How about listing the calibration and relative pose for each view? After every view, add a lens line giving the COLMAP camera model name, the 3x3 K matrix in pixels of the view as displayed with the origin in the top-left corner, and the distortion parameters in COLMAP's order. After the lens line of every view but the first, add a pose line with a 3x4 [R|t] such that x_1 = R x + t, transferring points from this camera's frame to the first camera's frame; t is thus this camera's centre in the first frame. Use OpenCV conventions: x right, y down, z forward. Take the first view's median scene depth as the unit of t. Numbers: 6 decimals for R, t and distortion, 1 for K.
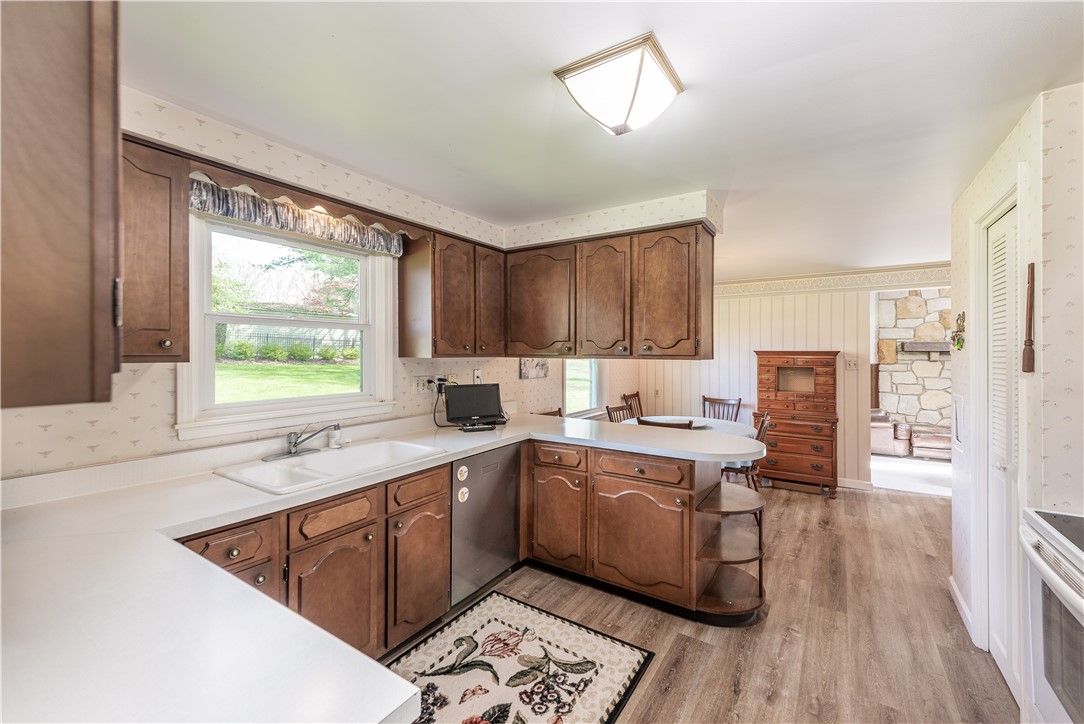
lens RADIAL K [[438.1, 0, 543.8], [0, 438.1, 352.5], [0, 0, 1]] dist [-0.000795, -0.000106]
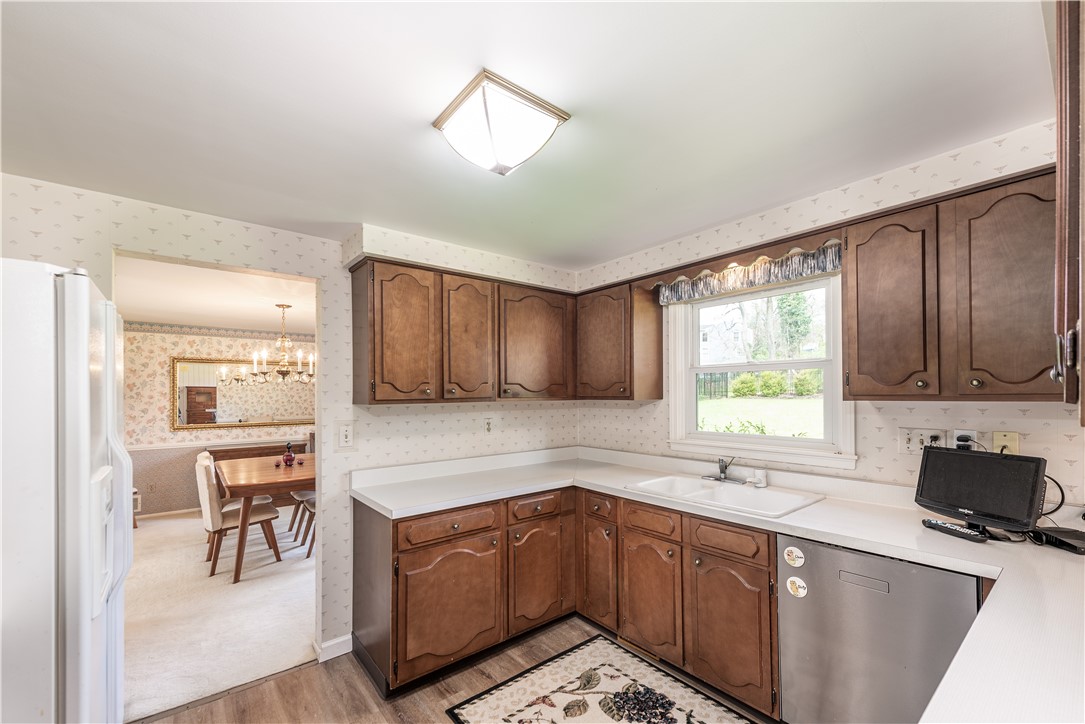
lens RADIAL K [[448.5, 0, 545.4], [0, 448.5, 389.9], [0, 0, 1]] dist [-0.000116, -0.000027]
pose [[-0.312478, -0.007831, -0.949893, 0.676038], [0.007712, 0.999912, -0.010780, -0.001259], [0.949894, -0.010695, -0.312390, 0.849872]]
